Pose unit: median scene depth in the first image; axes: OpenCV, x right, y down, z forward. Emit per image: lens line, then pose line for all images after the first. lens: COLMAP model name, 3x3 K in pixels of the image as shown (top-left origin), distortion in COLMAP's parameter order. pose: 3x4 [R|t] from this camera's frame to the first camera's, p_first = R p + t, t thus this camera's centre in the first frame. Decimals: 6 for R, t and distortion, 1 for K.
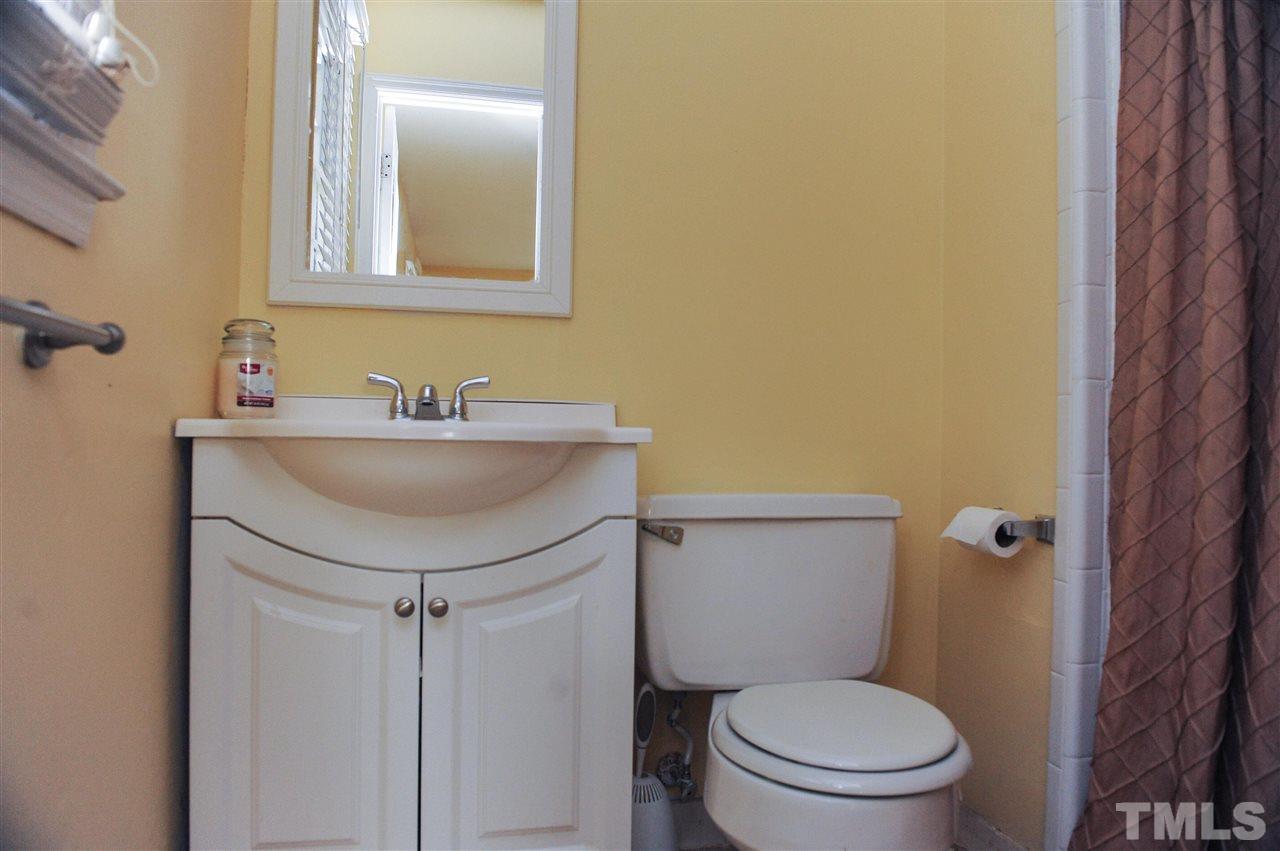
lens RADIAL K [[877.3, 0, 640.0], [0, 877.3, 425.5], [0, 0, 1]] dist [-0.053598, -0.003866]
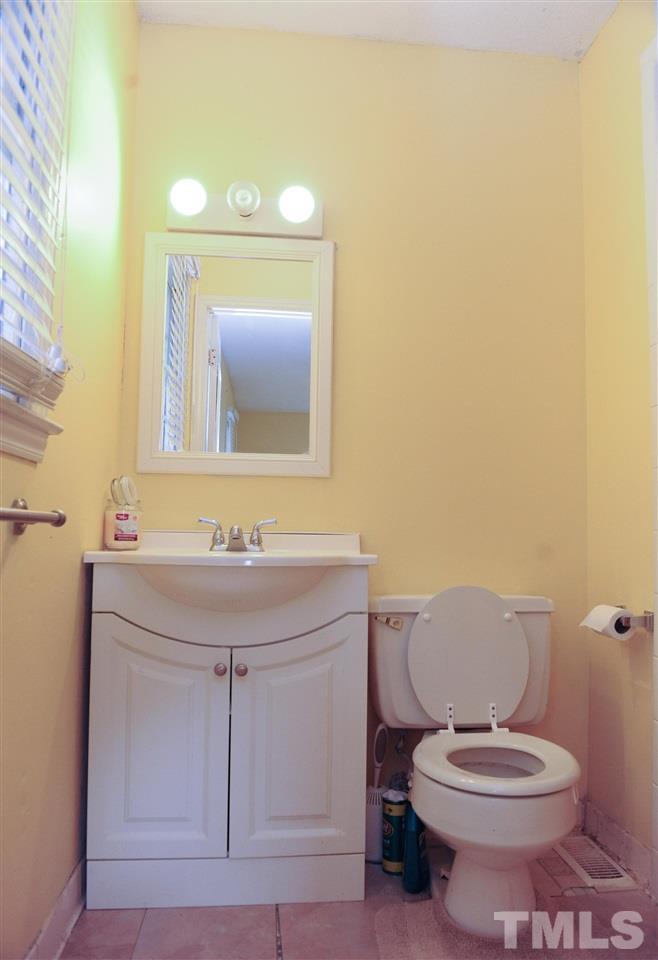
lens RADIAL K [[705.2, 0, 345.4], [0, 705.2, 480.7], [0, 0, 1]] dist [-0.055733, -0.001054]
pose [[0.995106, -0.010769, -0.098222, 0.080186], [0.005014, 0.998266, -0.058648, -0.054893], [0.098683, 0.057868, 0.993435, -0.248023]]
